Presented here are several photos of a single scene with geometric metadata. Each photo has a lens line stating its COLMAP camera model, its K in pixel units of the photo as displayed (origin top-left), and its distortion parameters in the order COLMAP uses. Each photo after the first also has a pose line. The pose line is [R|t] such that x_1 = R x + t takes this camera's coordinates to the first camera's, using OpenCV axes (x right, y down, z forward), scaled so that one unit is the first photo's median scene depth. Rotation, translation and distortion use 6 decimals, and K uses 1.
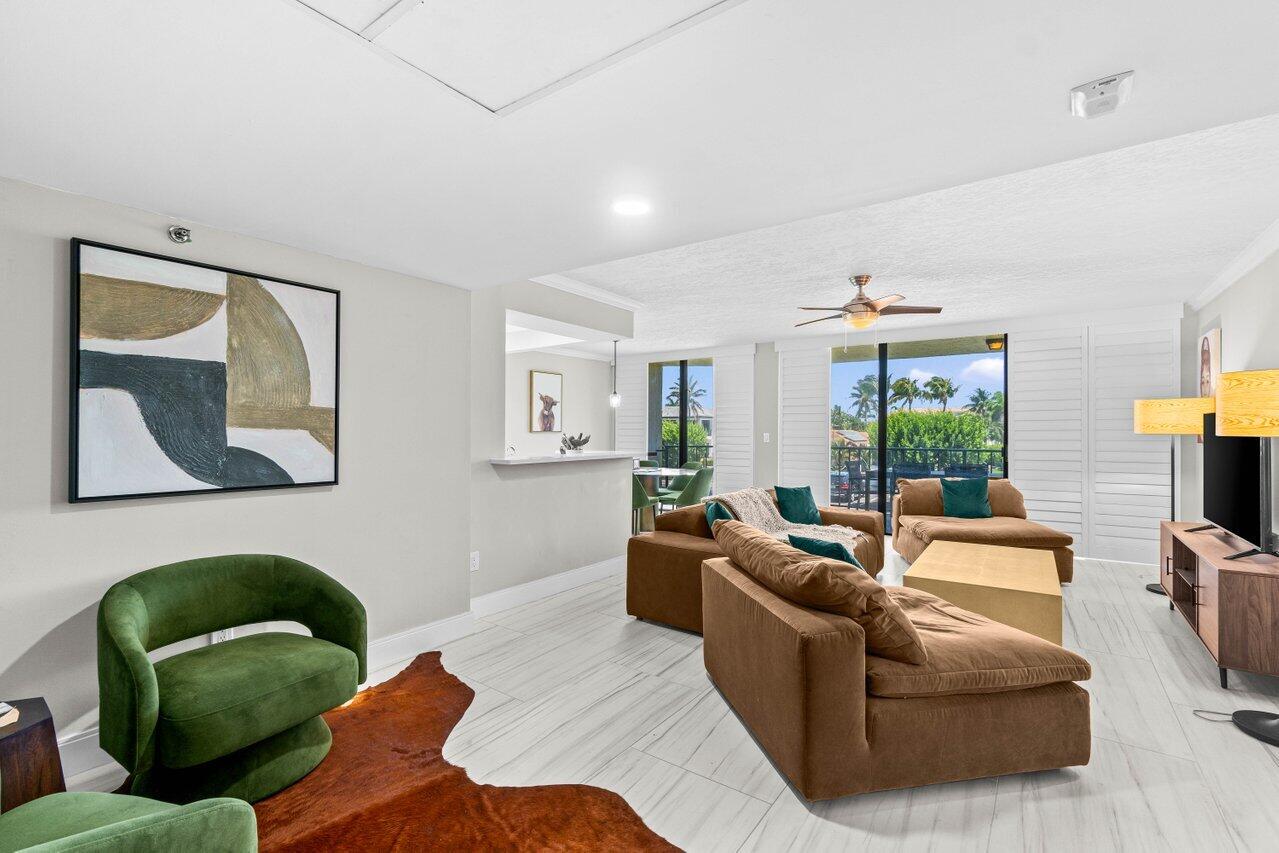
lens RADIAL K [[560.1, 0, 637.8], [0, 560.1, 429.9], [0, 0, 1]] dist [0.002183, 0.000084]
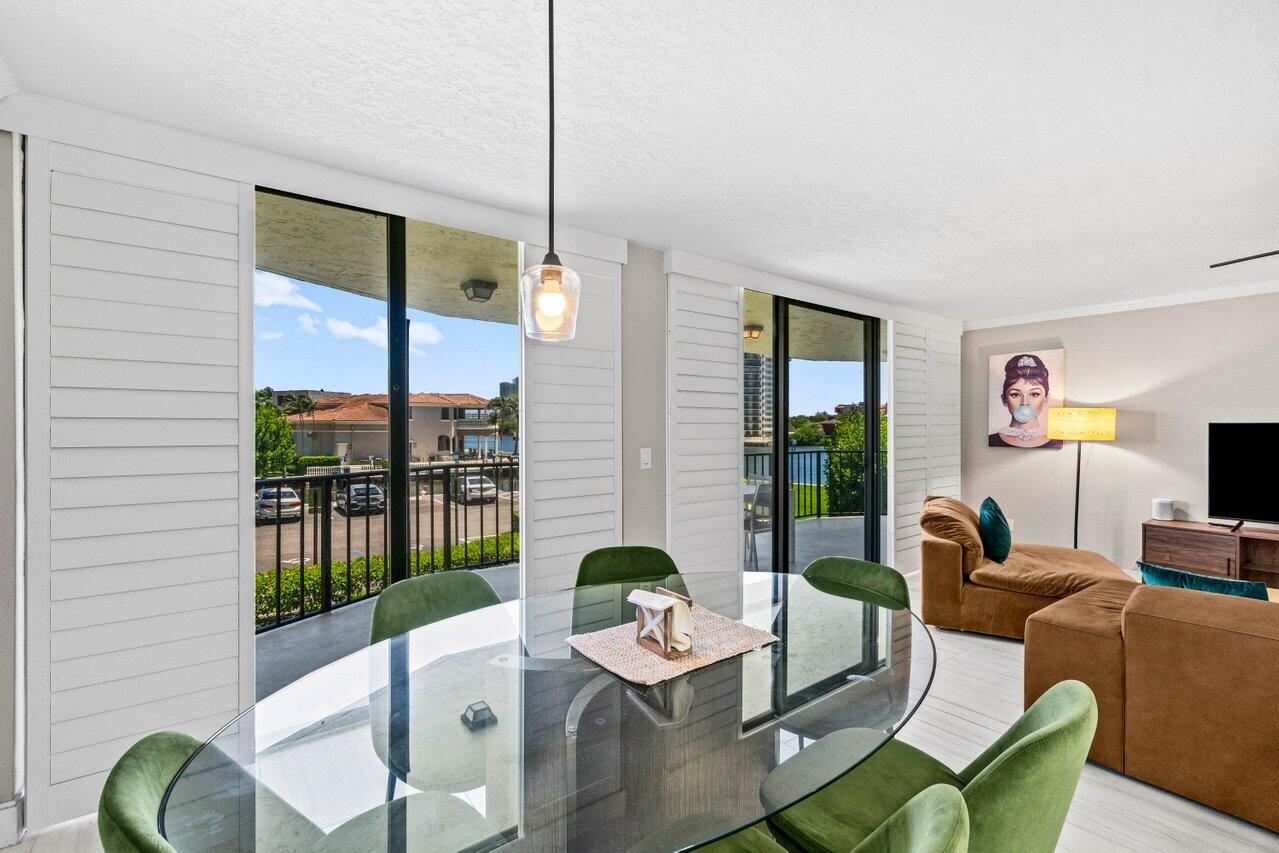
lens RADIAL K [[560.1, 0, 637.8], [0, 560.1, 429.9], [0, 0, 1]] dist [0.002183, 0.000084]
pose [[0.327300, 0.000714, 0.944920, -0.276072], [-0.005673, 0.999983, 0.001210, -0.007697], [-0.944903, -0.005756, 0.327299, 1.157946]]
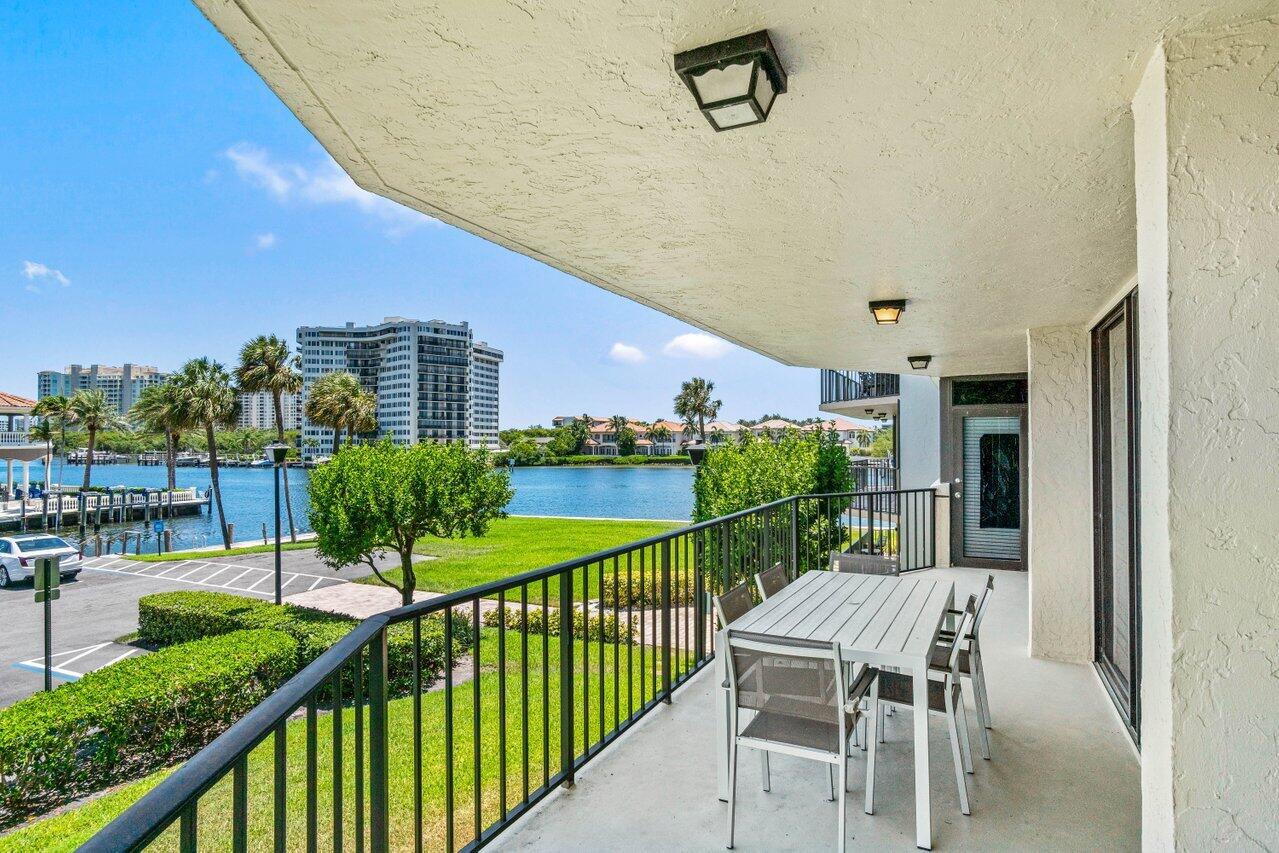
lens RADIAL K [[694.2, 0, 643.6], [0, 694.2, 440.9], [0, 0, 1]] dist [0.004359, -0.000166]
pose [[-0.143127, 0.007995, 0.989672, 0.094601], [-0.003531, 0.999957, -0.008588, -0.045883], [-0.989698, -0.004724, -0.143093, 1.677045]]
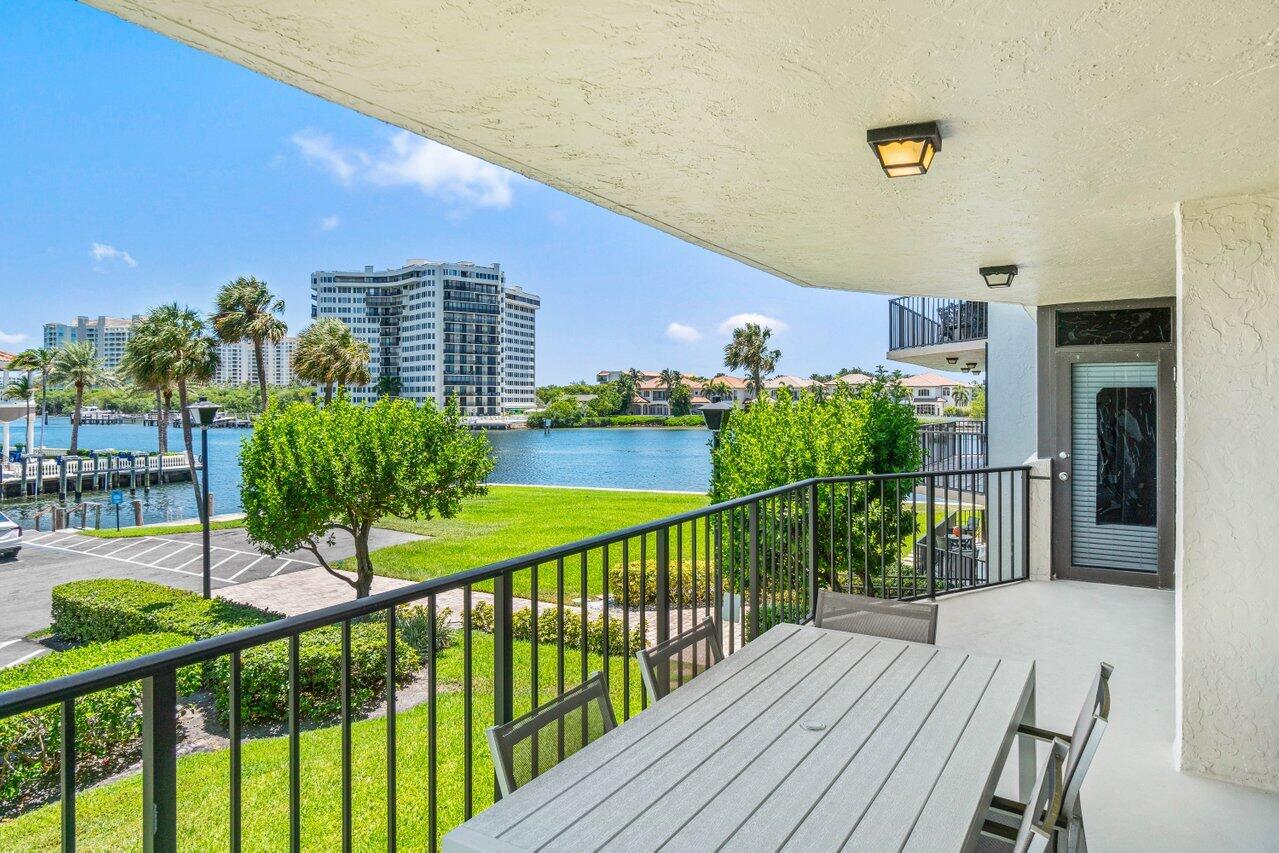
lens RADIAL K [[793.2, 0, 646.5], [0, 793.2, 406.9], [0, 0, 1]] dist [0.003150, 0.000610]
pose [[-0.072684, -0.002196, 0.997353, 0.362878], [-0.004029, 0.999990, 0.001908, -0.047539], [-0.997347, -0.003879, -0.072692, 1.485839]]
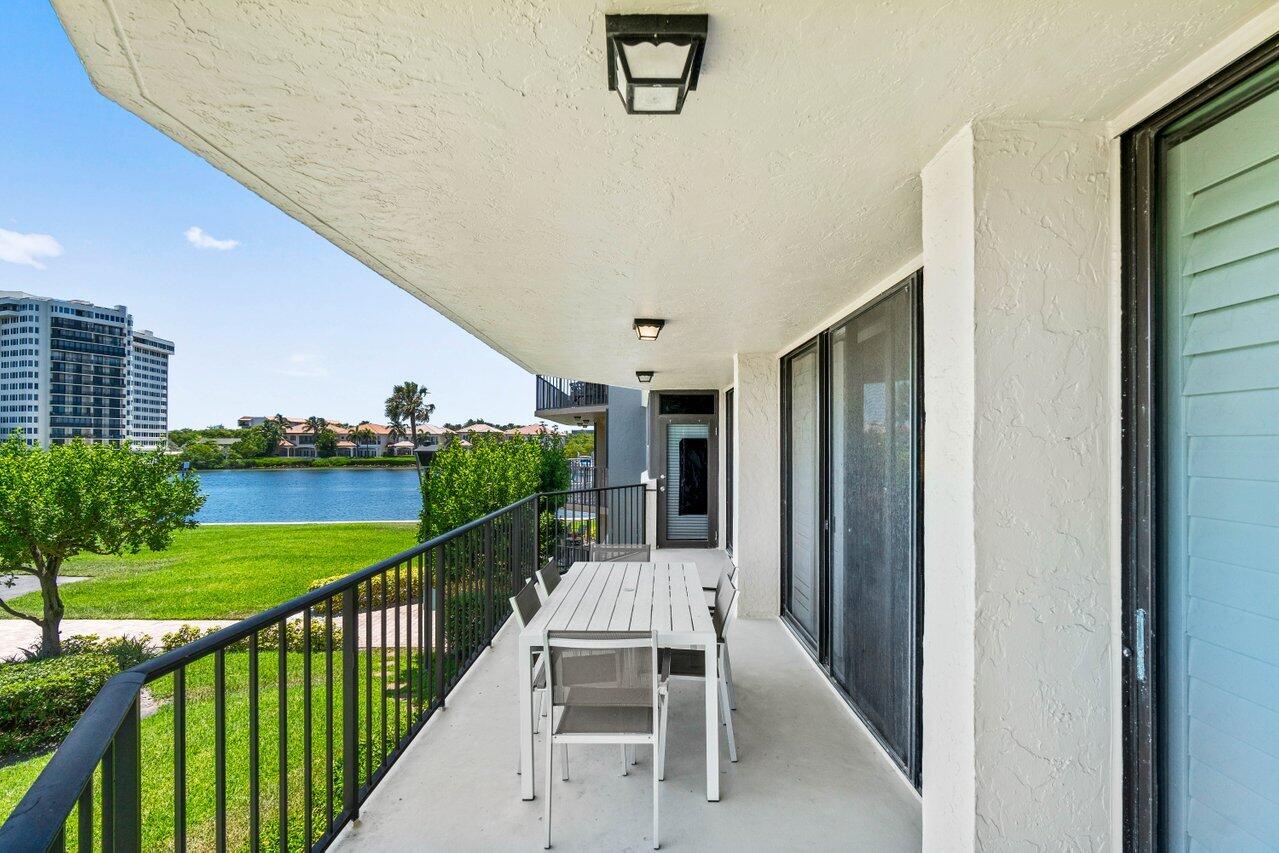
lens RADIAL K [[623.6, 0, 646.4], [0, 623.6, 443.9], [0, 0, 1]] dist [-0.001021, -0.000767]
pose [[-0.559994, 0.005542, 0.828478, 0.169346], [-0.005031, 0.999936, -0.010090, -0.044393], [-0.828482, -0.009818, -0.559930, 1.737506]]
